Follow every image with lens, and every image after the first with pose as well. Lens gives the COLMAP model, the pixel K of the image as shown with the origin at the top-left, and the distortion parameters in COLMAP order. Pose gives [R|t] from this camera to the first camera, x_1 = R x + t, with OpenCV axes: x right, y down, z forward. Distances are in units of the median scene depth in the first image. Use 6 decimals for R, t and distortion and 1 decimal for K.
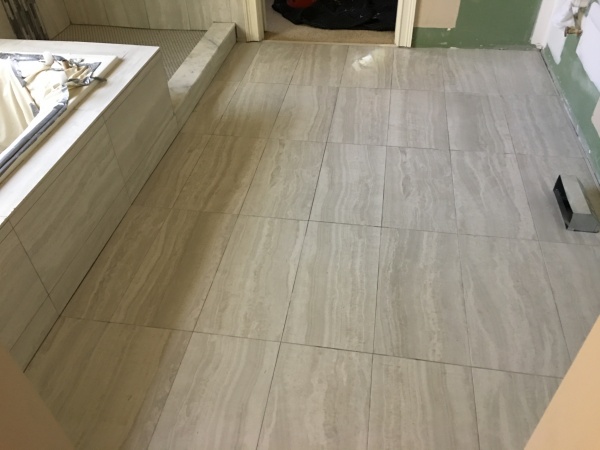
lens RADIAL K [[507.8, 0, 298.8], [0, 507.8, 216.2], [0, 0, 1]] dist [0.073573, -0.100521]
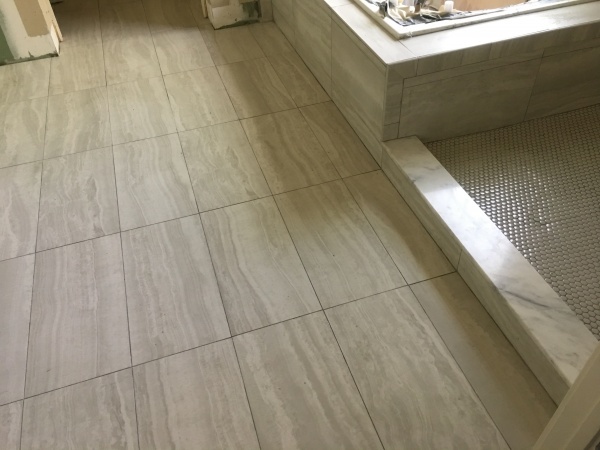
lens RADIAL K [[507.8, 0, 298.8], [0, 507.8, 216.2], [0, 0, 1]] dist [0.073573, -0.100521]
pose [[-0.885716, 0.363292, -0.289009, 0.154335], [-0.248326, 0.155225, 0.956159, -0.976513], [0.392226, 0.918653, -0.047271, 1.160101]]
